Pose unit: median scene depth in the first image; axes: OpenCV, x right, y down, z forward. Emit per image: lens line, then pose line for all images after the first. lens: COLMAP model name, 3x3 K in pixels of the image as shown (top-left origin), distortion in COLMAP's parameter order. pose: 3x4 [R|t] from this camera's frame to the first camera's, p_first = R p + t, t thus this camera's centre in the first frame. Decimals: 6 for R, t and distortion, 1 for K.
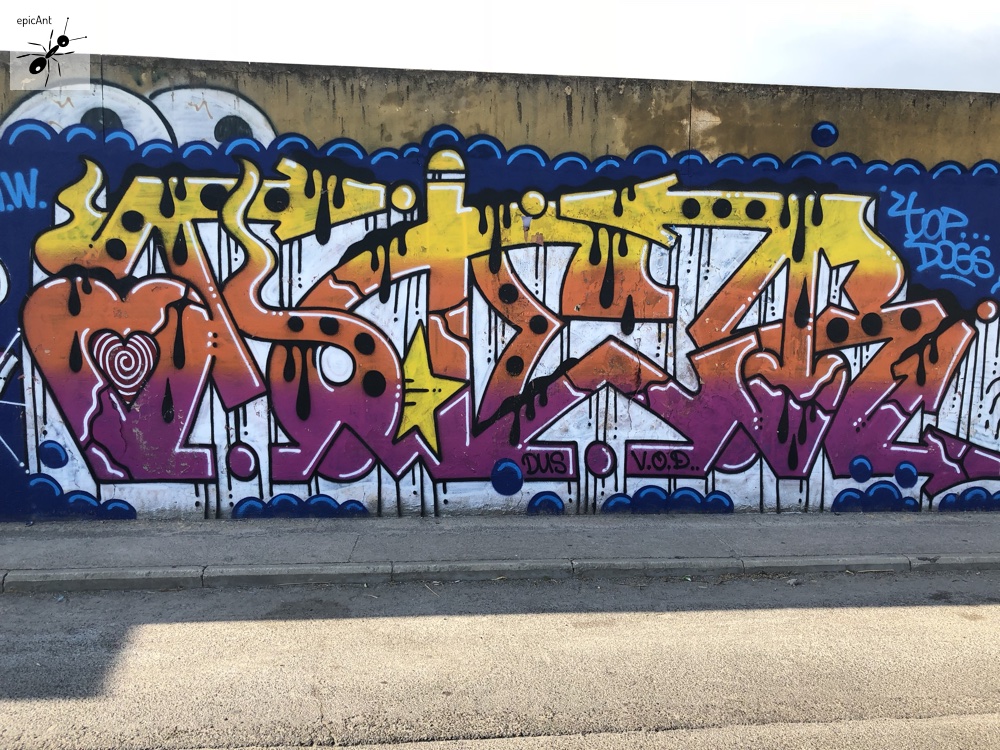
lens RADIAL K [[819.3, 0, 499.8], [0, 819.3, 371.4], [0, 0, 1]] dist [0.009892, -0.006560]
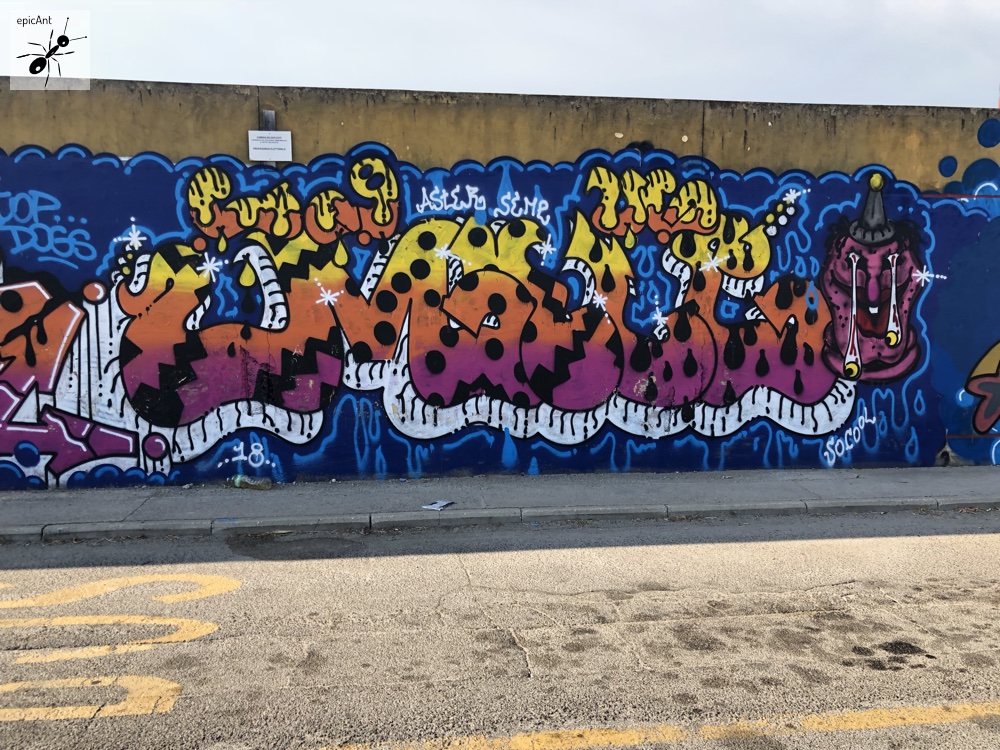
lens RADIAL K [[819.3, 0, 500.1], [0, 819.3, 376.7], [0, 0, 1]] dist [0.009892, -0.006560]
pose [[0.997778, -0.016719, 0.064501, 1.027986], [0.015801, 0.999767, 0.014705, 0.024371], [-0.064732, -0.013653, 0.997809, -0.055813]]
